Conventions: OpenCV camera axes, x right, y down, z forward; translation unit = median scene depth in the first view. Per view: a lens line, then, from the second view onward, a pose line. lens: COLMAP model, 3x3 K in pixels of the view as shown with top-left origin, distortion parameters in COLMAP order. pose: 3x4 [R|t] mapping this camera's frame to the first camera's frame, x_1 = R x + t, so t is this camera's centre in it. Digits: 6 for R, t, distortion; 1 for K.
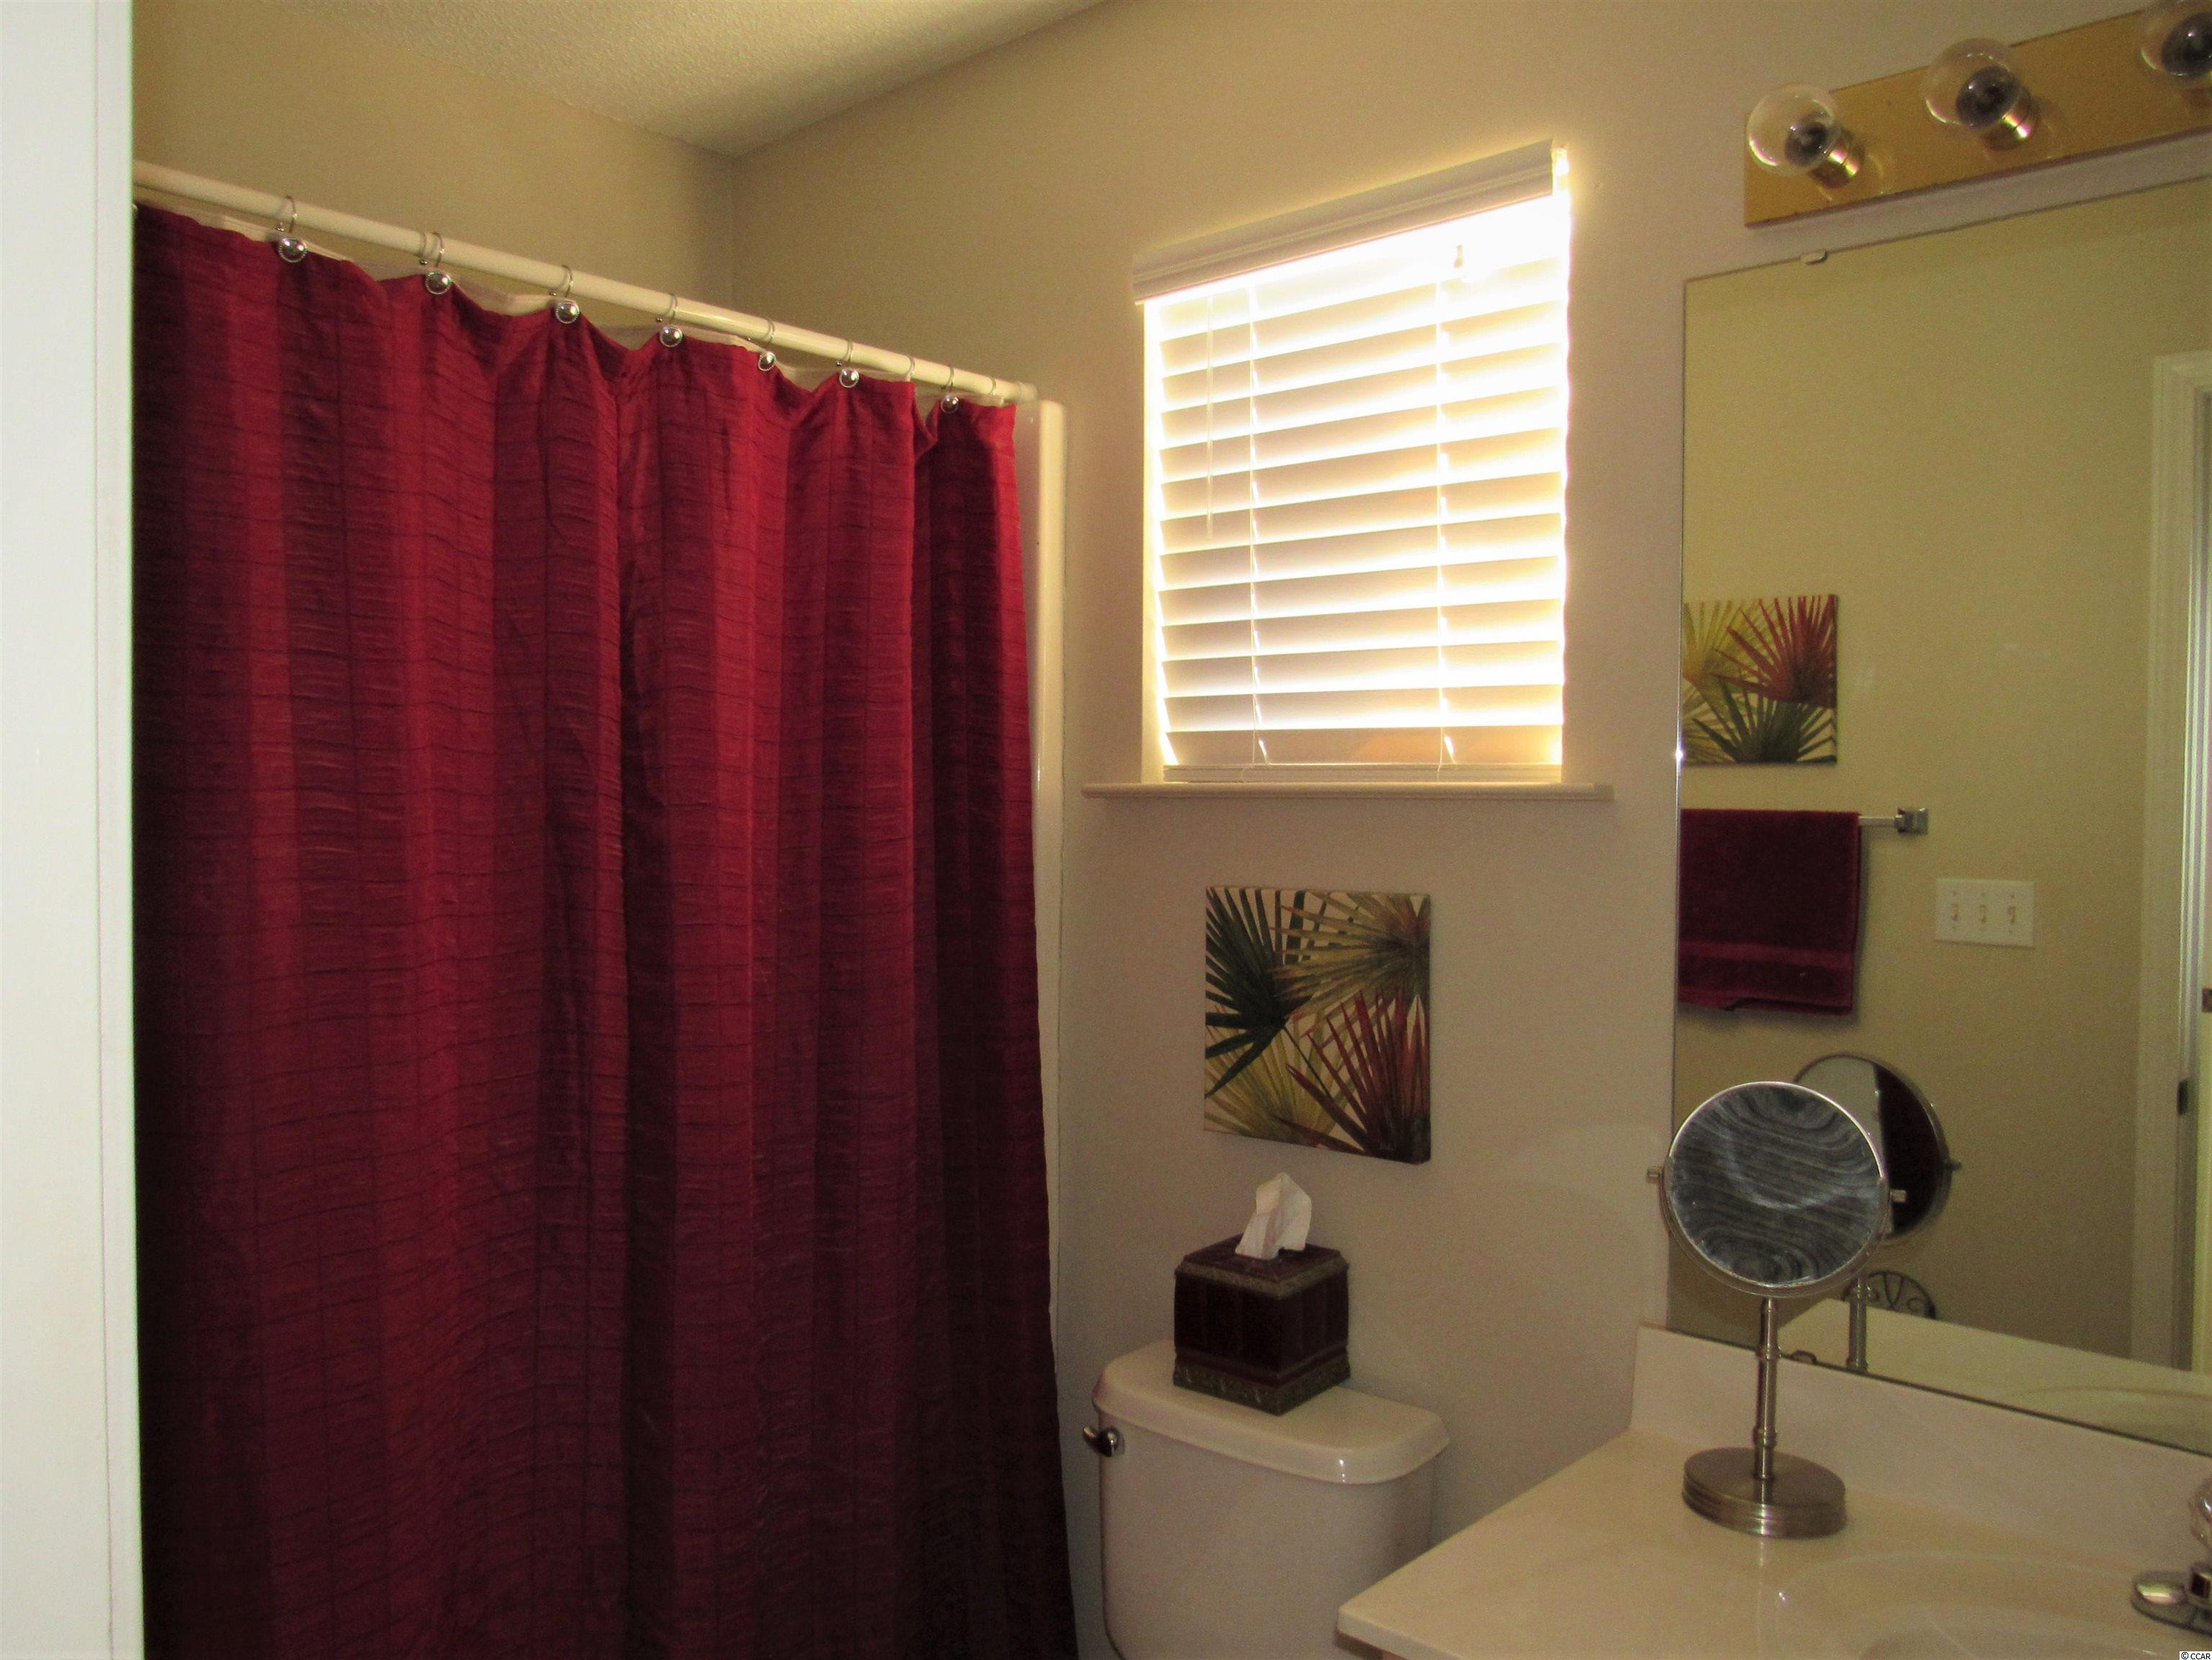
lens RADIAL K [[1623.9, 0, 1108.7], [0, 1623.9, 829.4], [0, 0, 1]] dist [-0.020059, 0.008983]
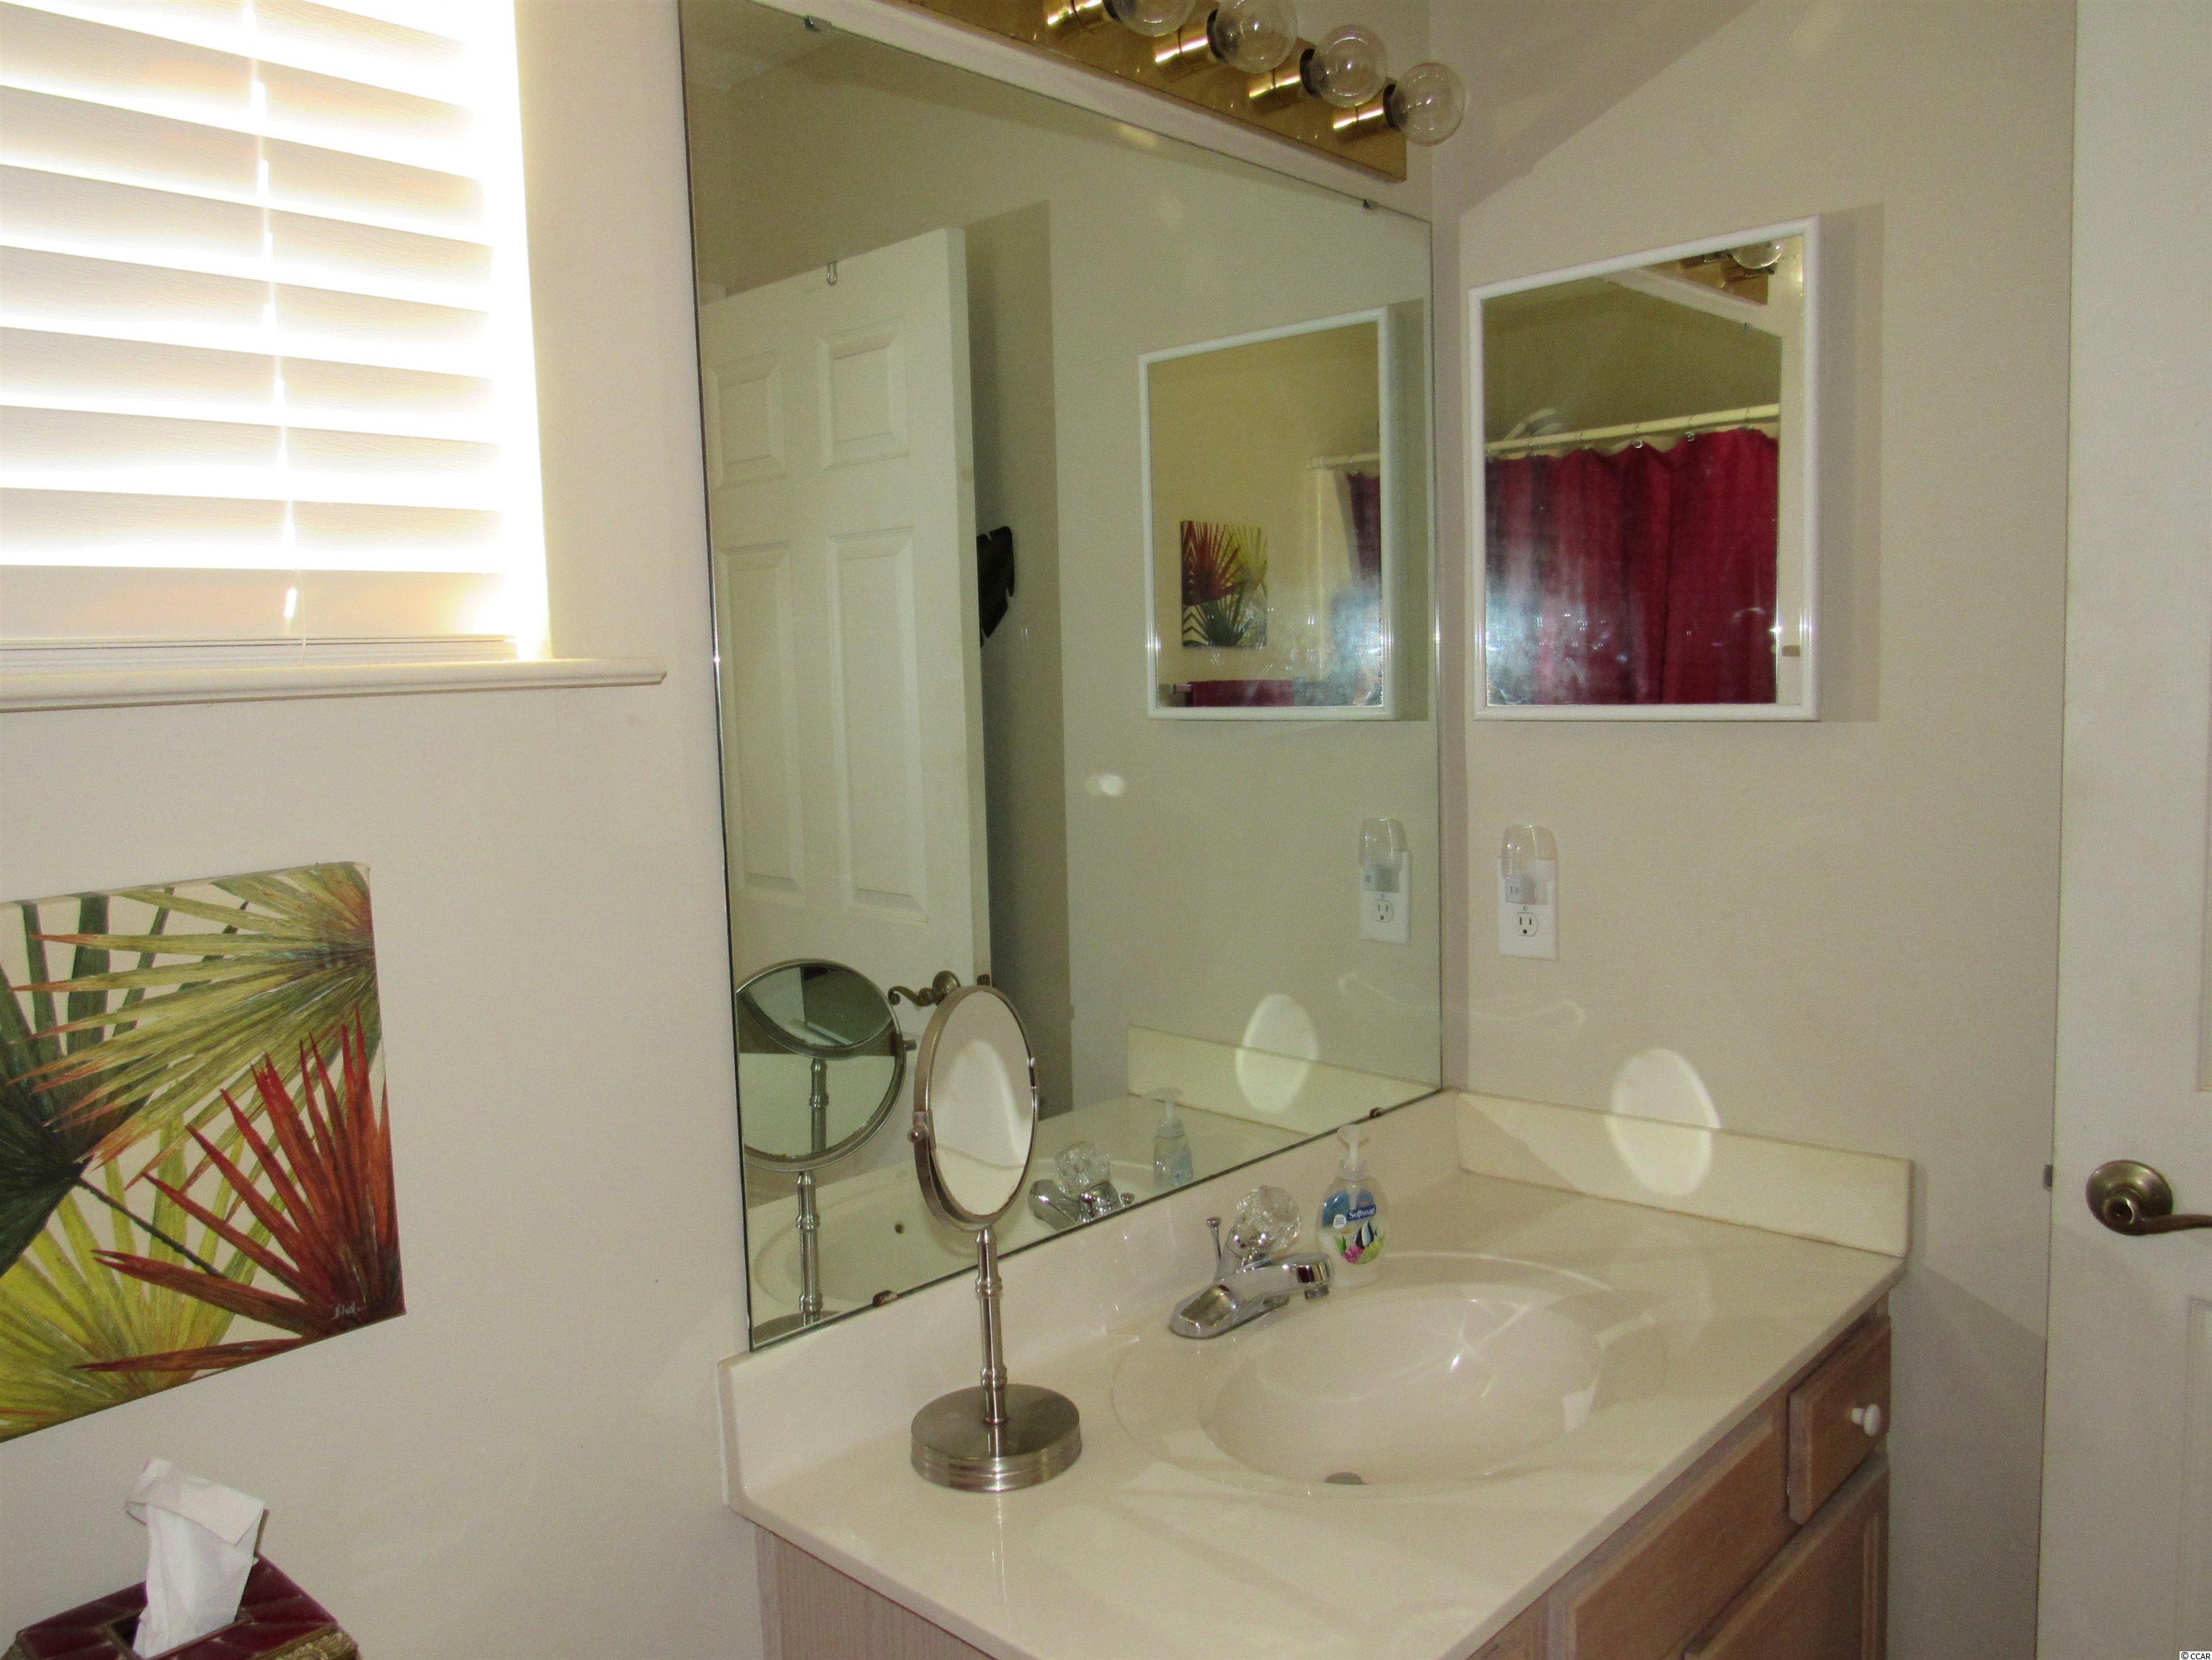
lens RADIAL K [[1623.9, 0, 1107.7], [0, 1623.9, 831.2], [0, 0, 1]] dist [-0.020059, 0.008983]
pose [[0.053405, -0.110676, 0.992421, -0.351025], [0.063840, 0.992184, 0.107215, -0.014482], [-0.996530, 0.057630, 0.060054, 0.673557]]
